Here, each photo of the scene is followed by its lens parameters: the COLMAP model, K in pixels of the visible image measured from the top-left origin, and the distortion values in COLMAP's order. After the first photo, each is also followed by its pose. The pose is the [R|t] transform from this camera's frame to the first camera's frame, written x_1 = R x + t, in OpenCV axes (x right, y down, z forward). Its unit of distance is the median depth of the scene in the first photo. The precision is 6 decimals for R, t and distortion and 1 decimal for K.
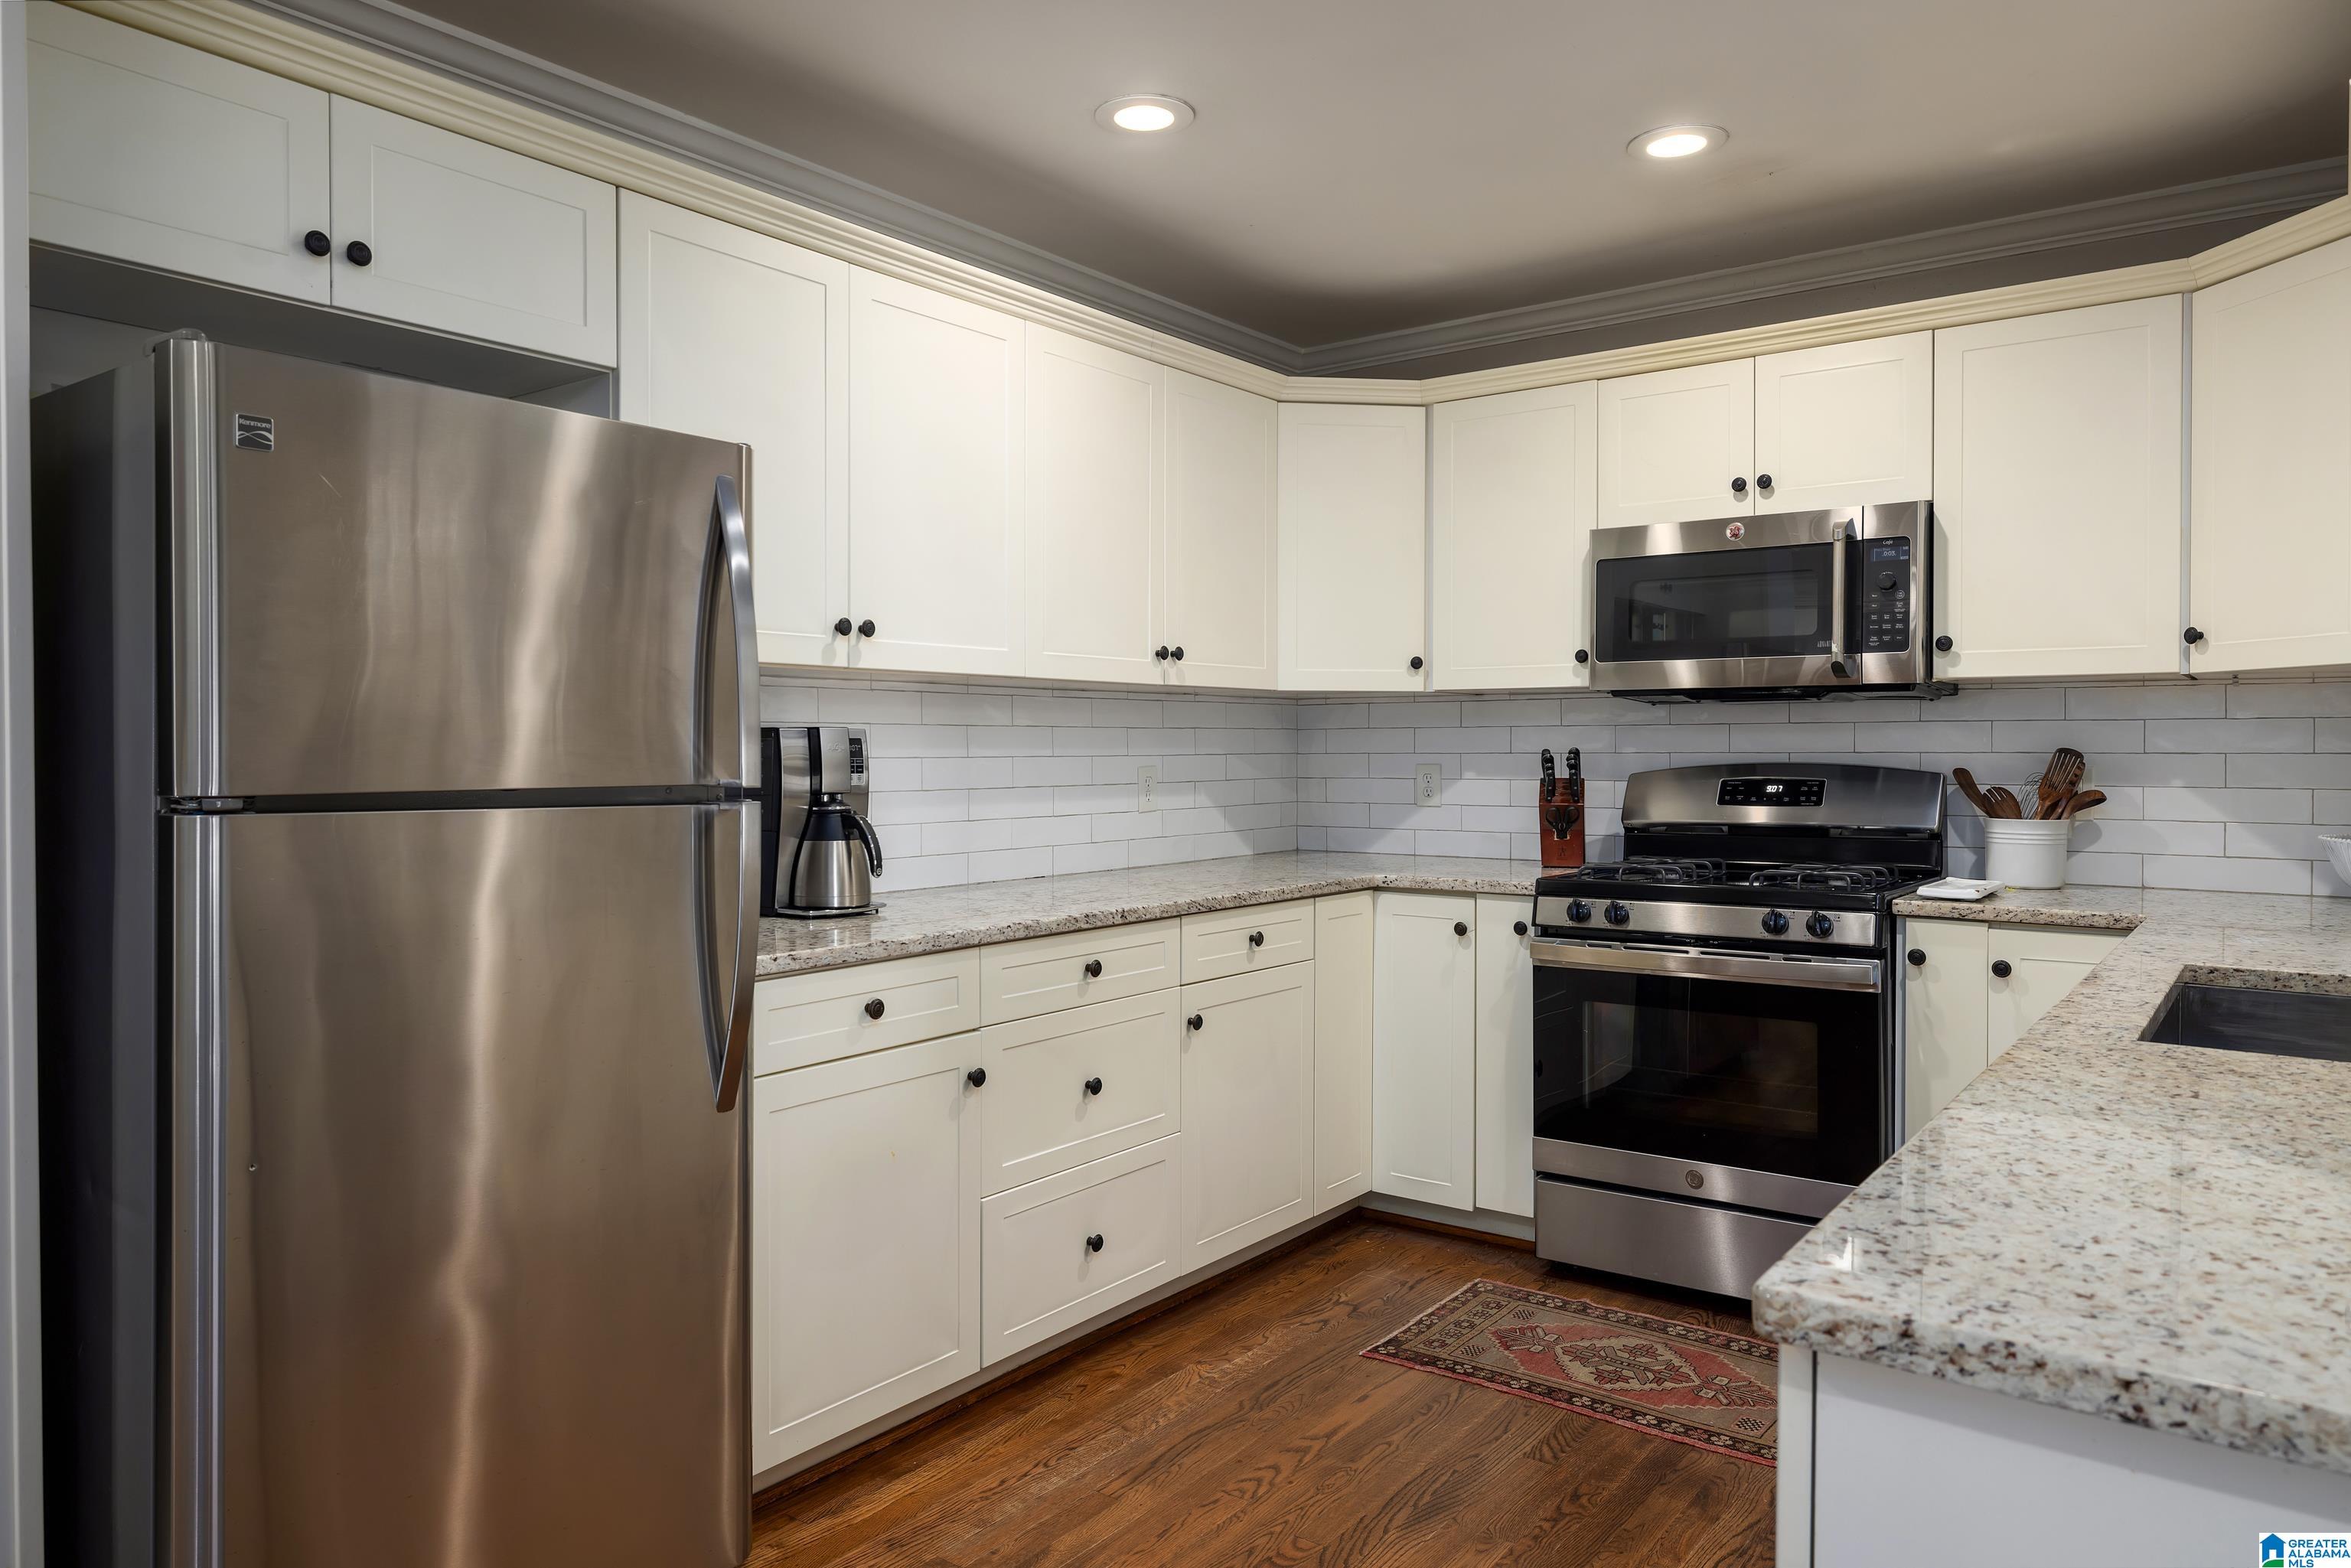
lens RADIAL K [[1537.9, 0, 1163.4], [0, 1537.9, 765.3], [0, 0, 1]] dist [0.000424, -0.000001]
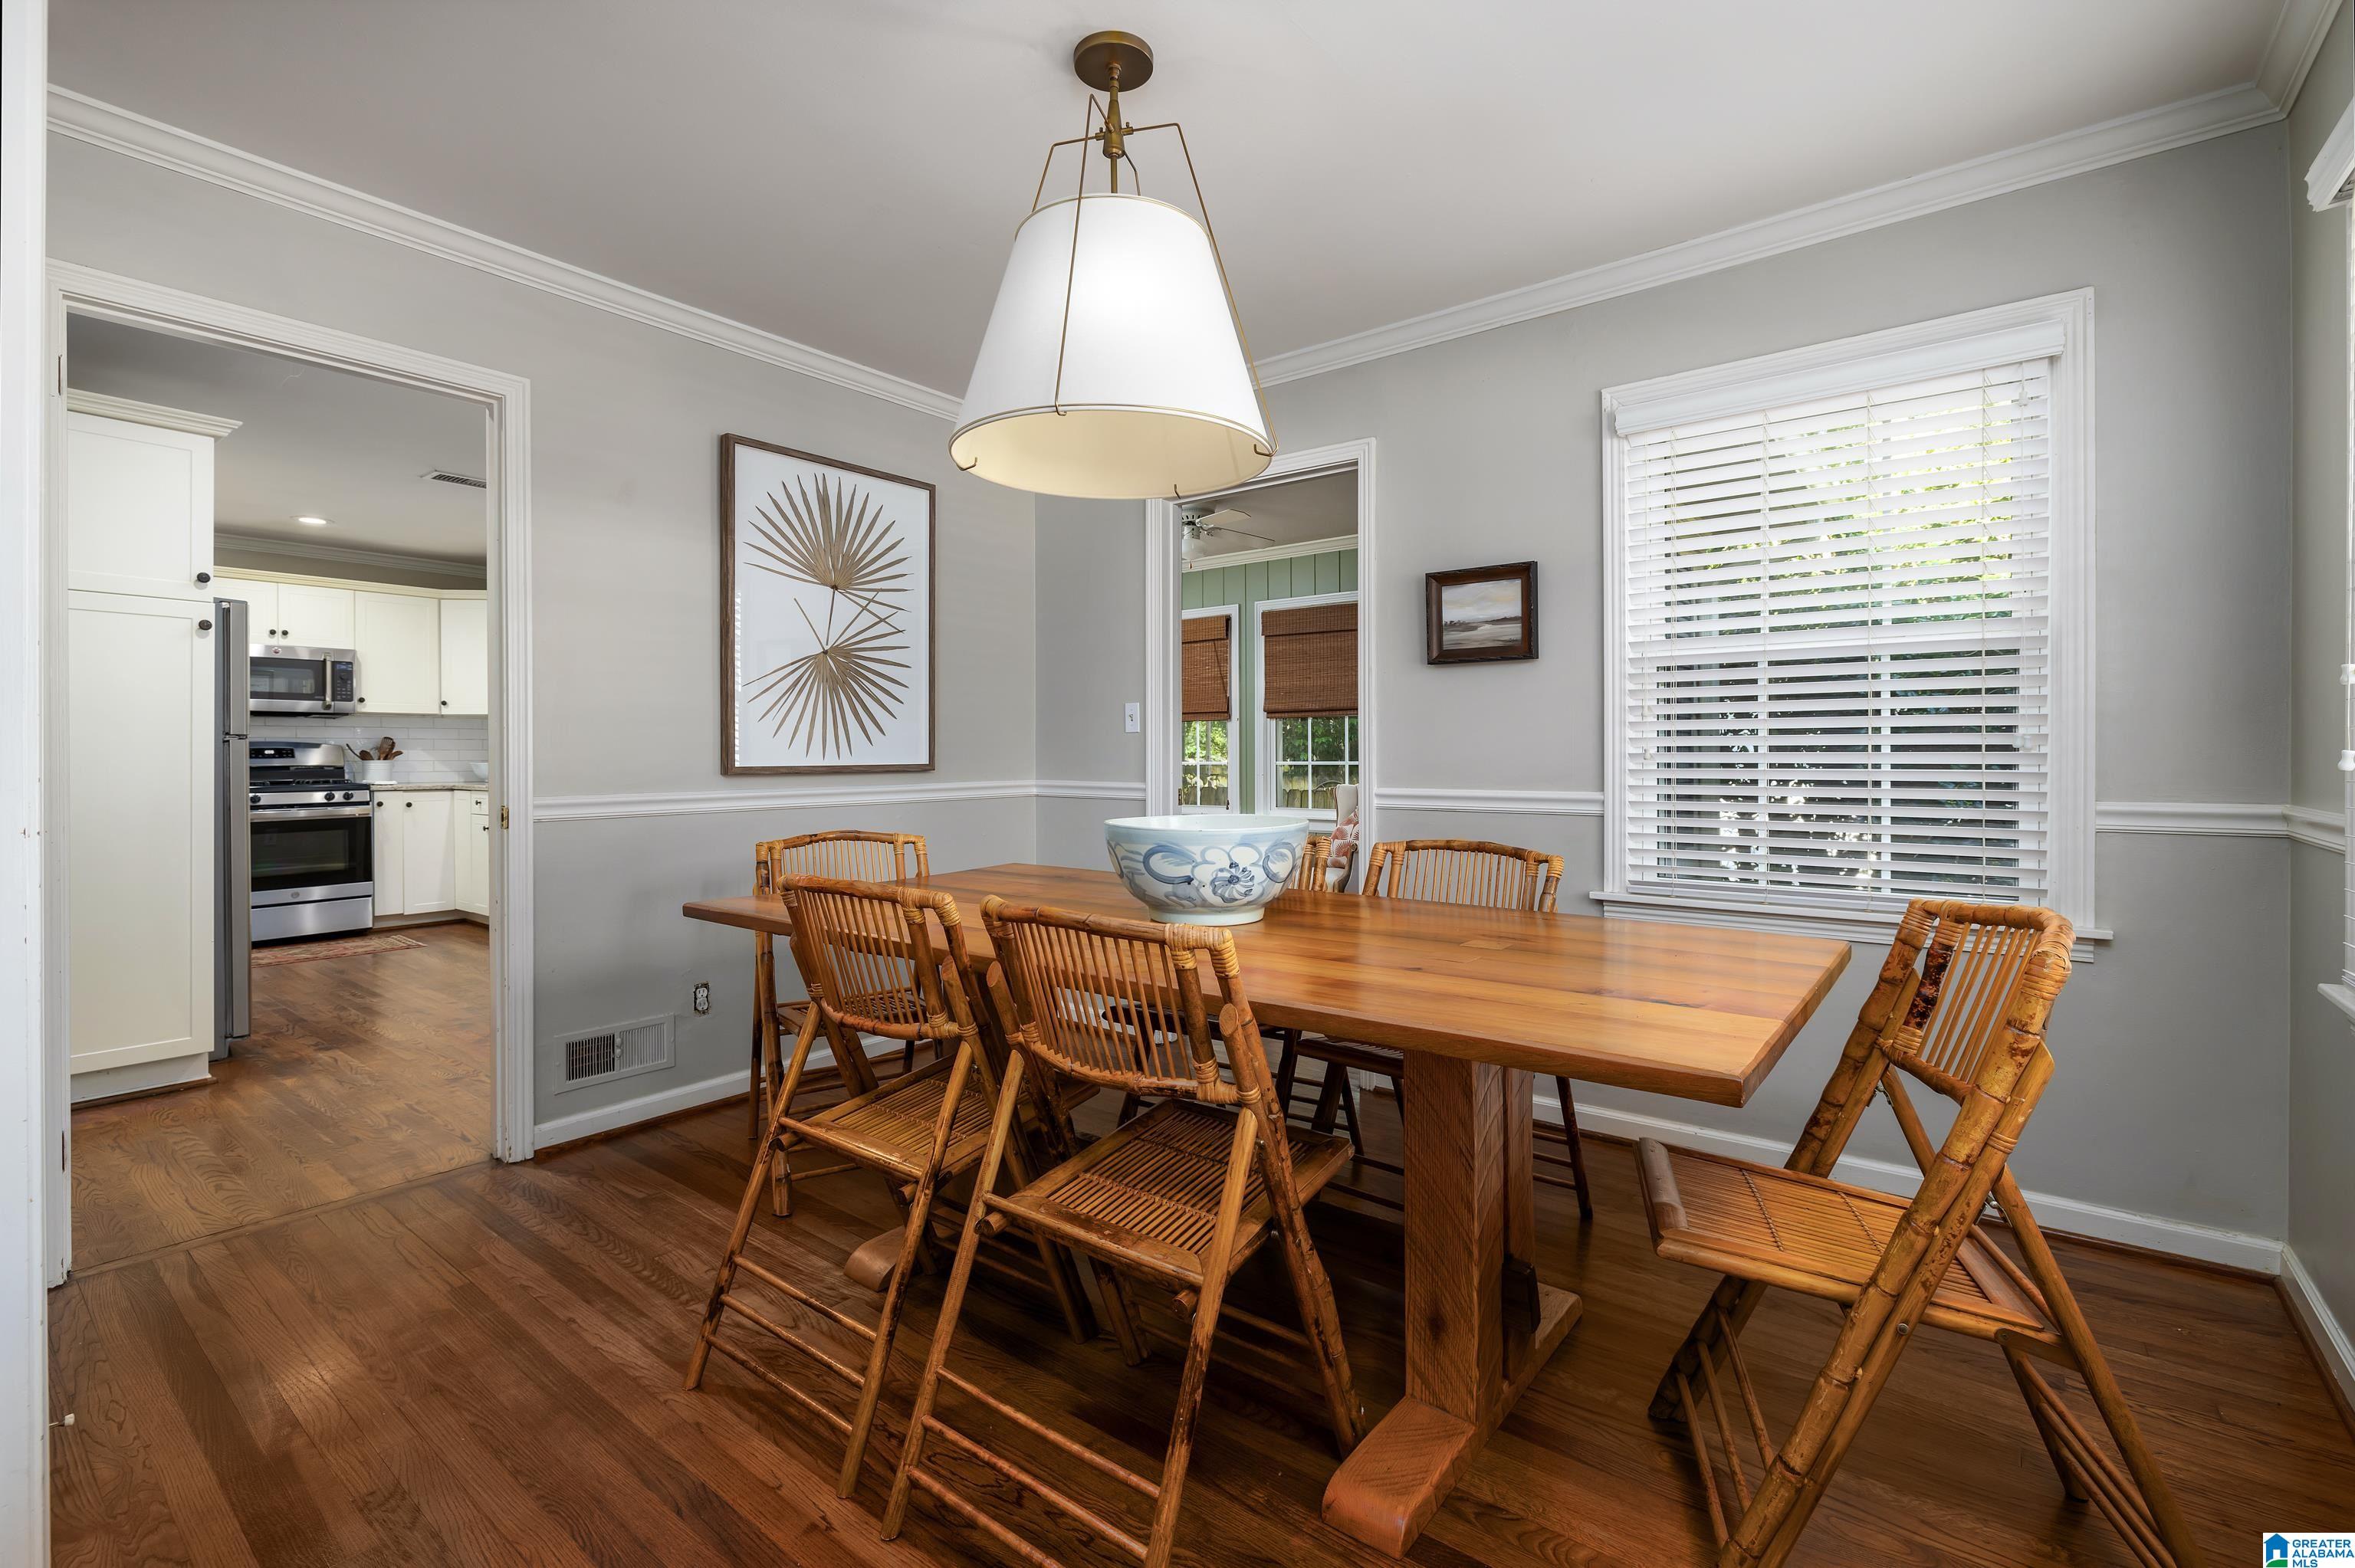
lens RADIAL K [[1113.7, 0, 1185.8], [0, 1113.7, 769.5], [0, 0, 1]] dist [0.003400, 0.000592]
pose [[0.041860, -0.014217, 0.999022, -1.543845], [0.009174, 0.999862, 0.013844, 0.037581], [-0.999081, 0.008585, 0.041985, -0.645014]]
